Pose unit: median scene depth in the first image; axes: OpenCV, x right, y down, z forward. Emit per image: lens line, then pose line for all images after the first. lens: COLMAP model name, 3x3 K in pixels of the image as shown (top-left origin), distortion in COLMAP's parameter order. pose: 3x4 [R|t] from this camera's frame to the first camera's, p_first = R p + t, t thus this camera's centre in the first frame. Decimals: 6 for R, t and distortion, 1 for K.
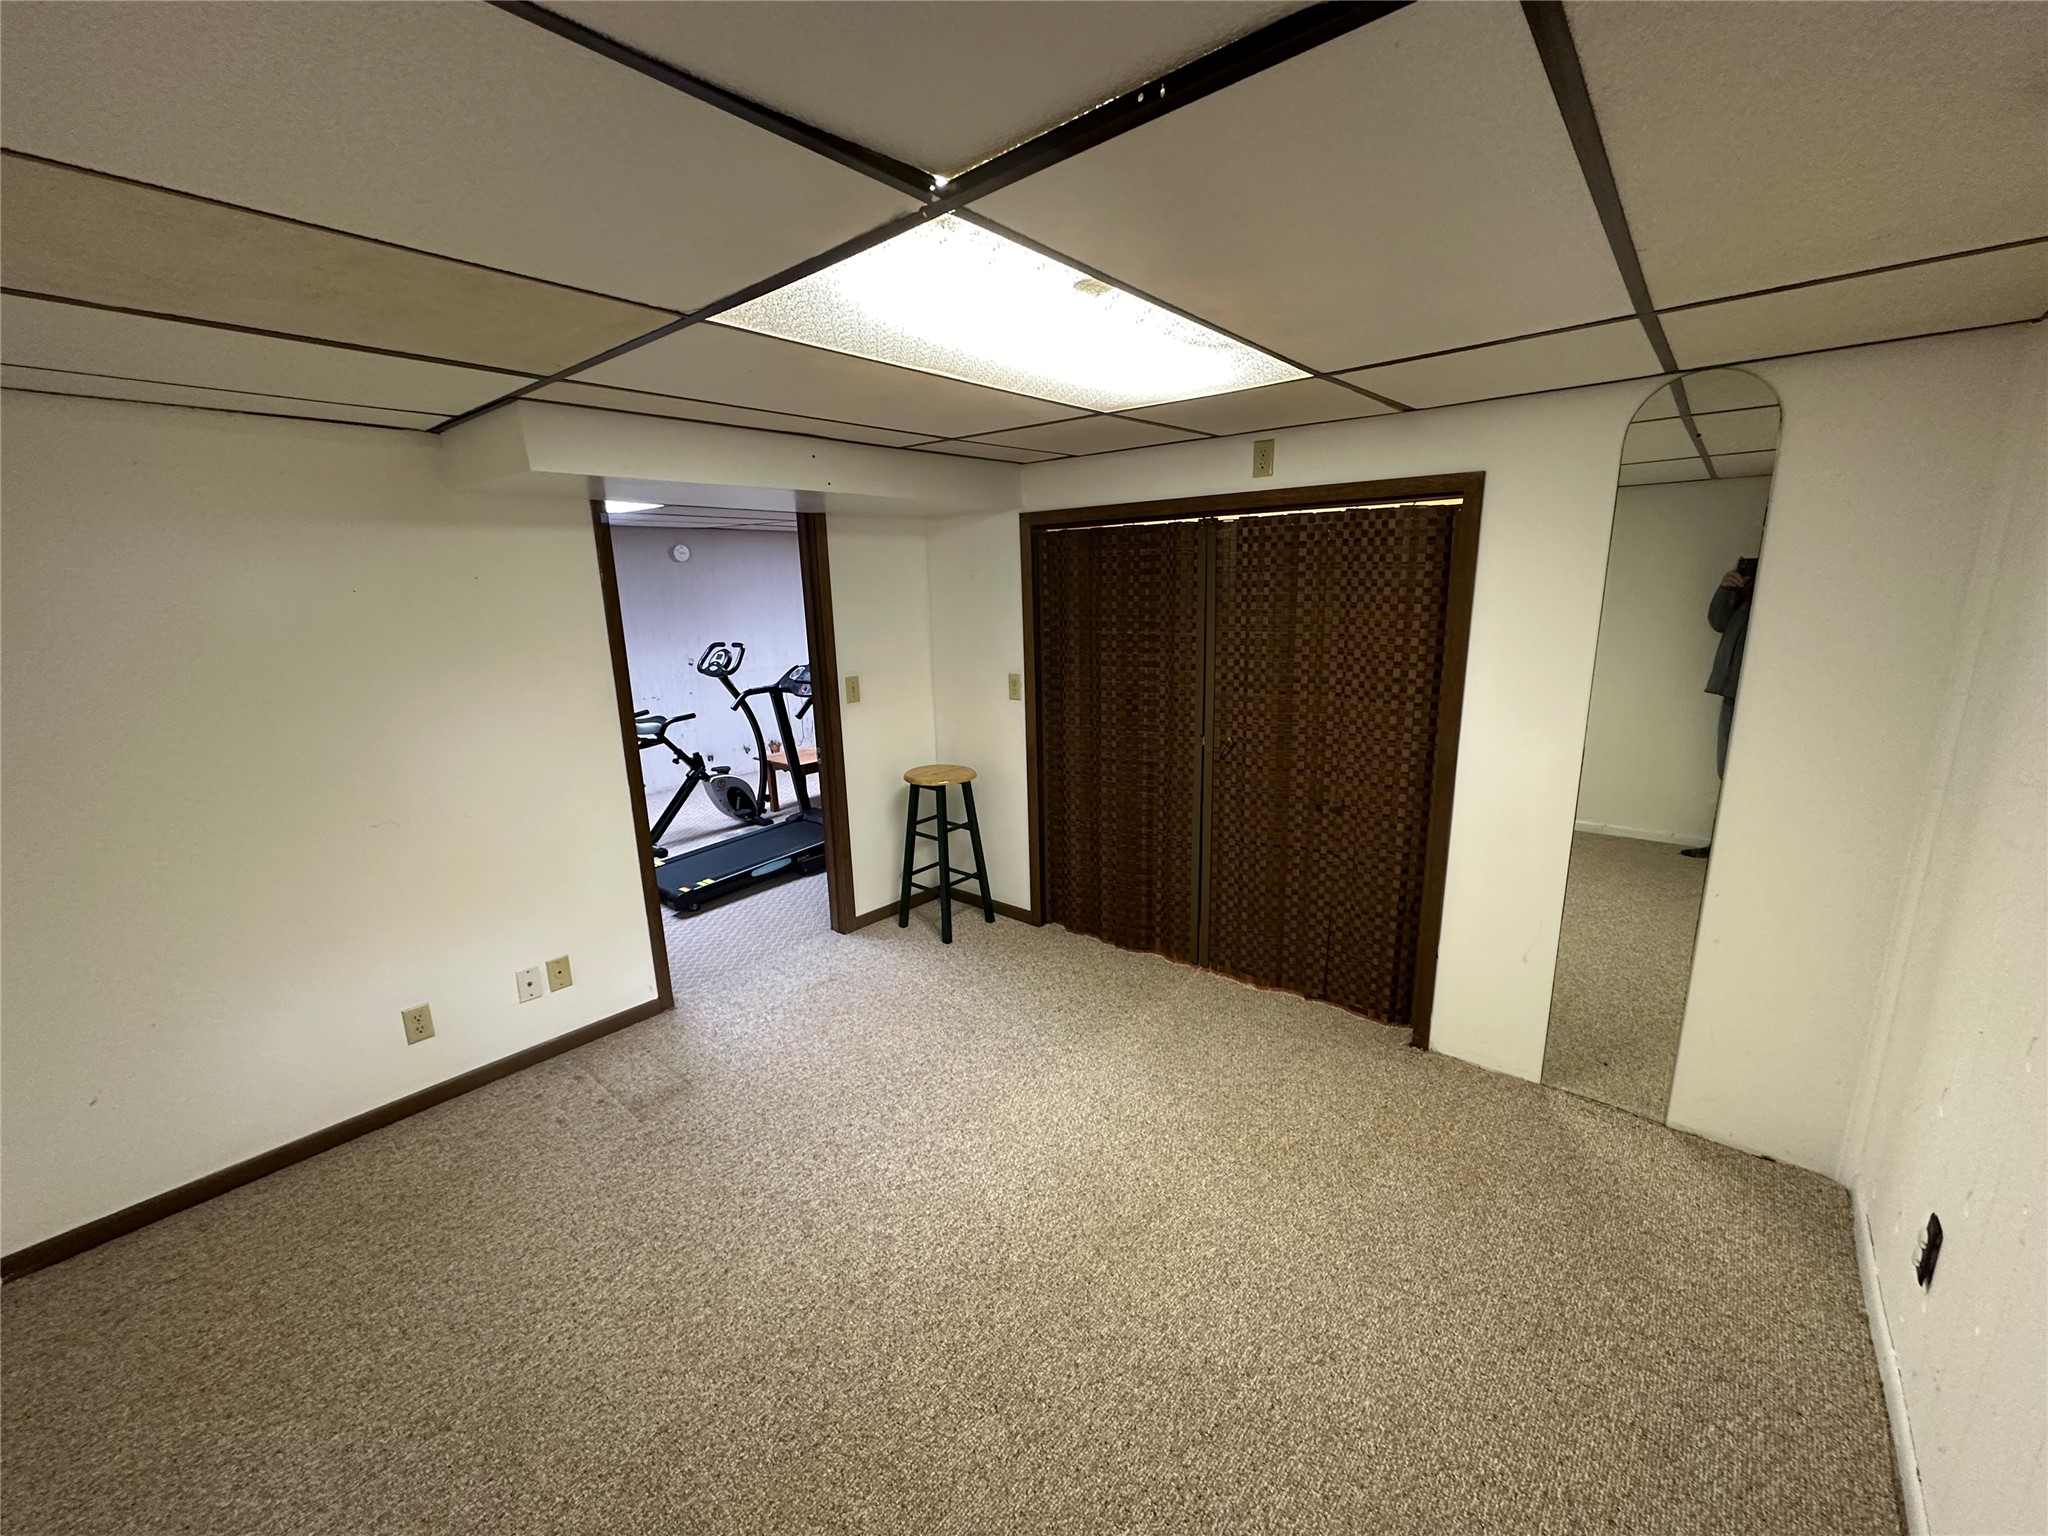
lens RADIAL K [[819.1, 0, 1023.0], [0, 819.1, 768.7], [0, 0, 1]] dist [-0.000576, 0.000240]
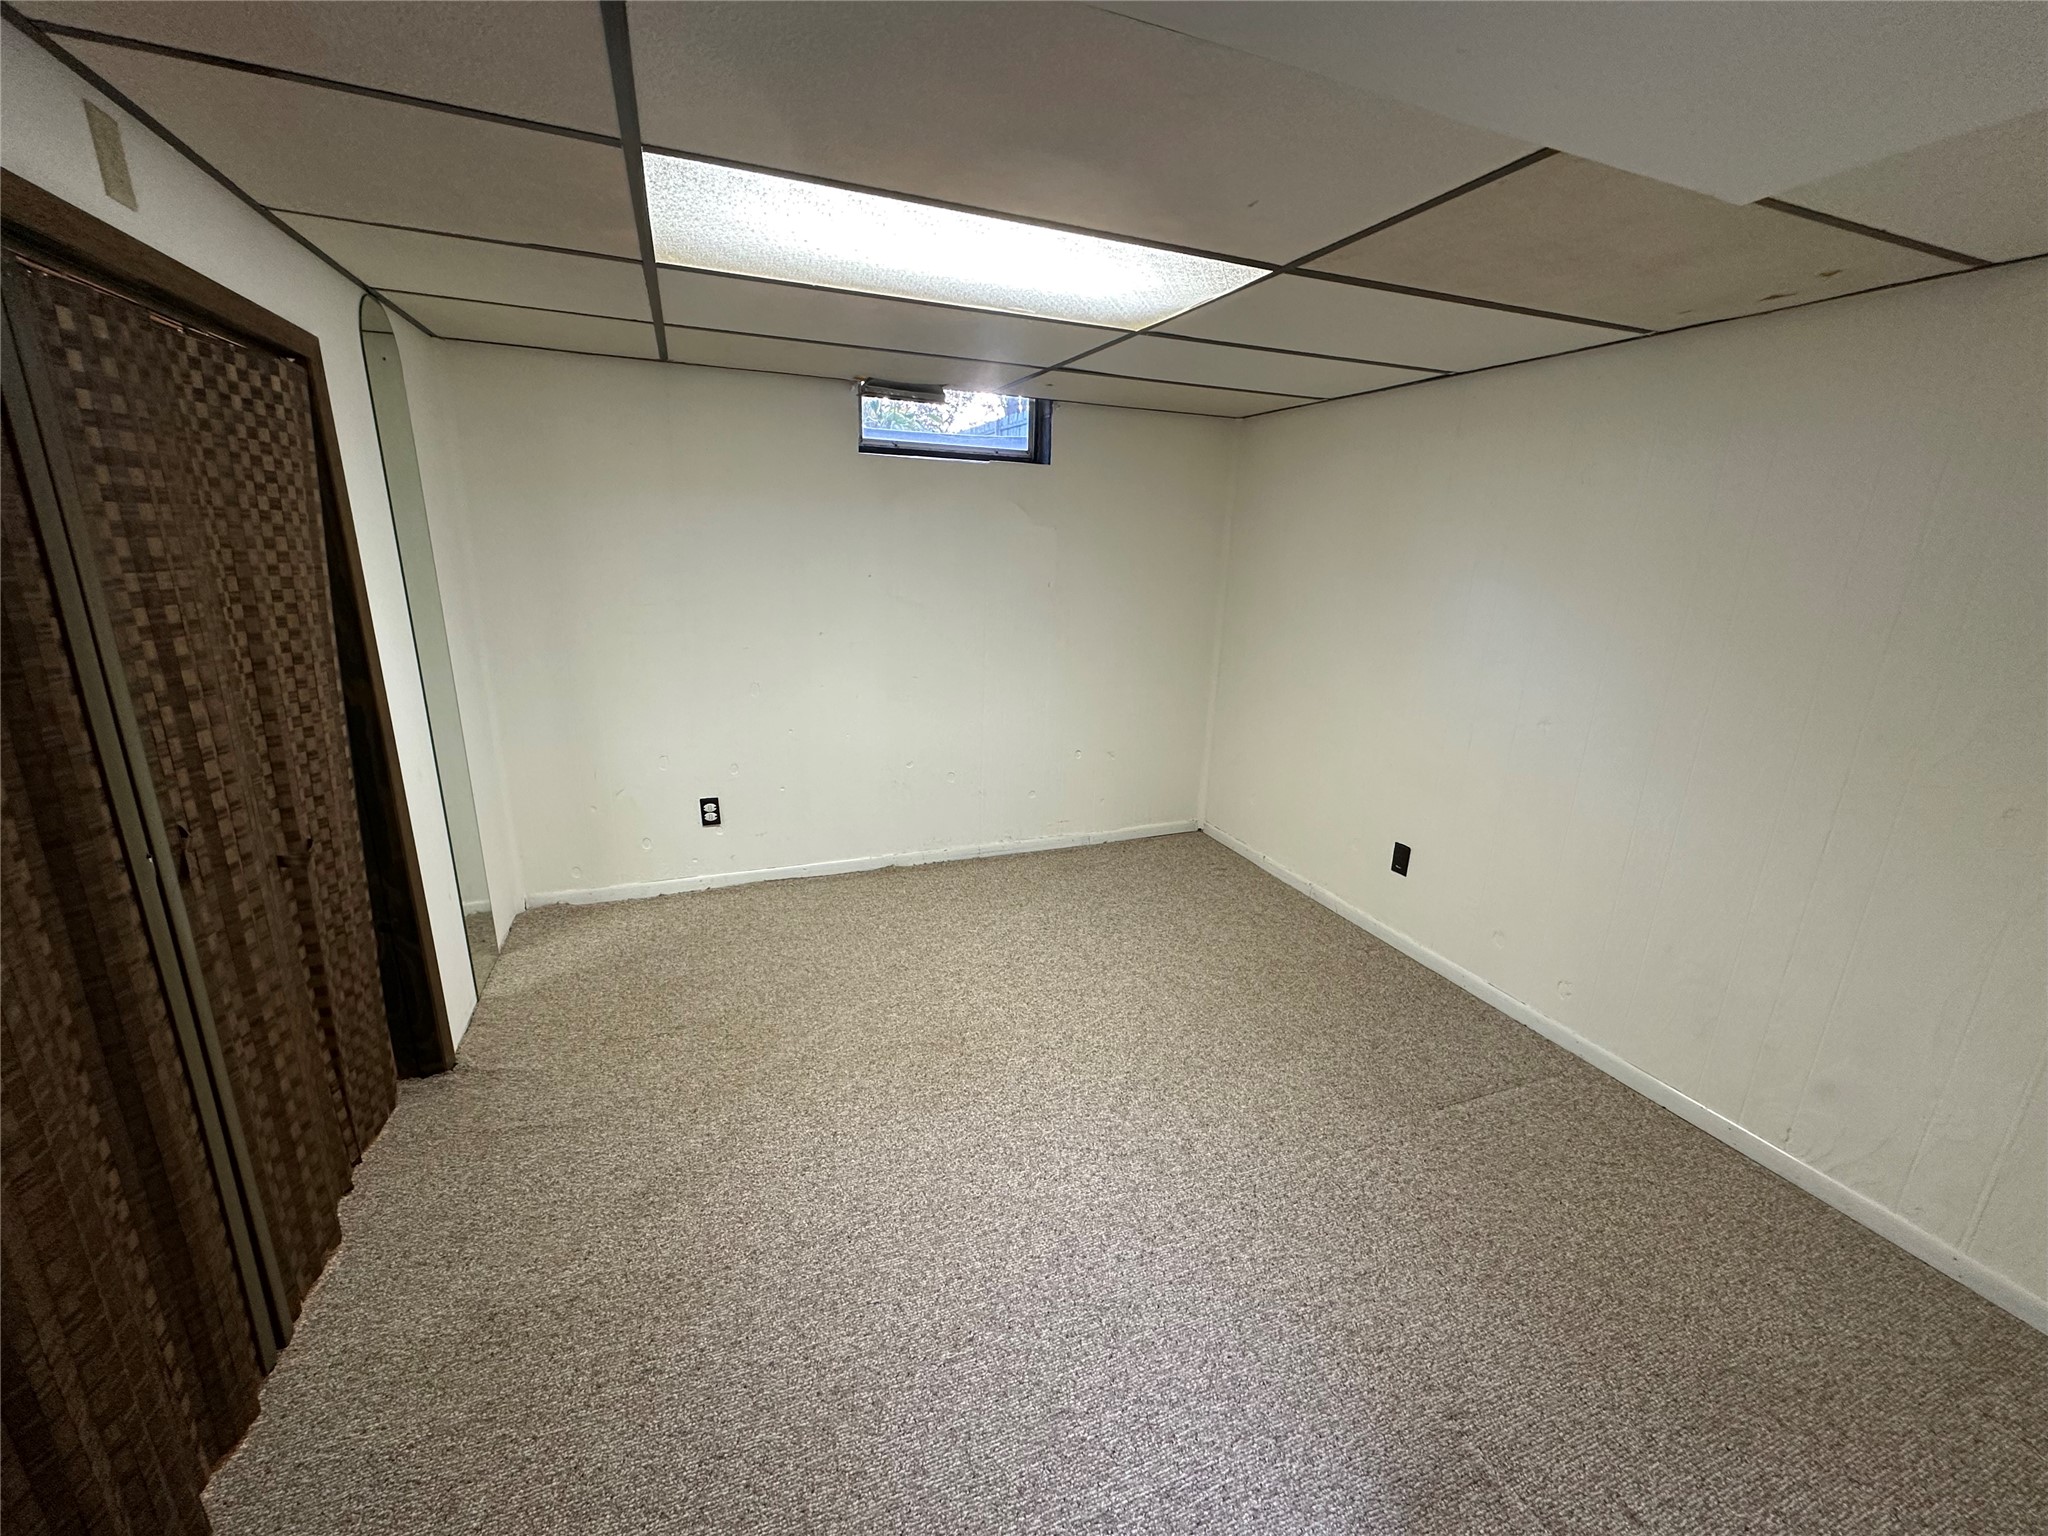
lens RADIAL K [[819.1, 0, 1023.9], [0, 819.1, 764.8], [0, 0, 1]] dist [-0.000576, 0.000240]
pose [[-0.883849, -0.125832, 0.450530, -0.411810], [0.096927, 0.892970, 0.439557, -0.271712], [-0.457620, 0.432170, -0.777054, 1.429518]]
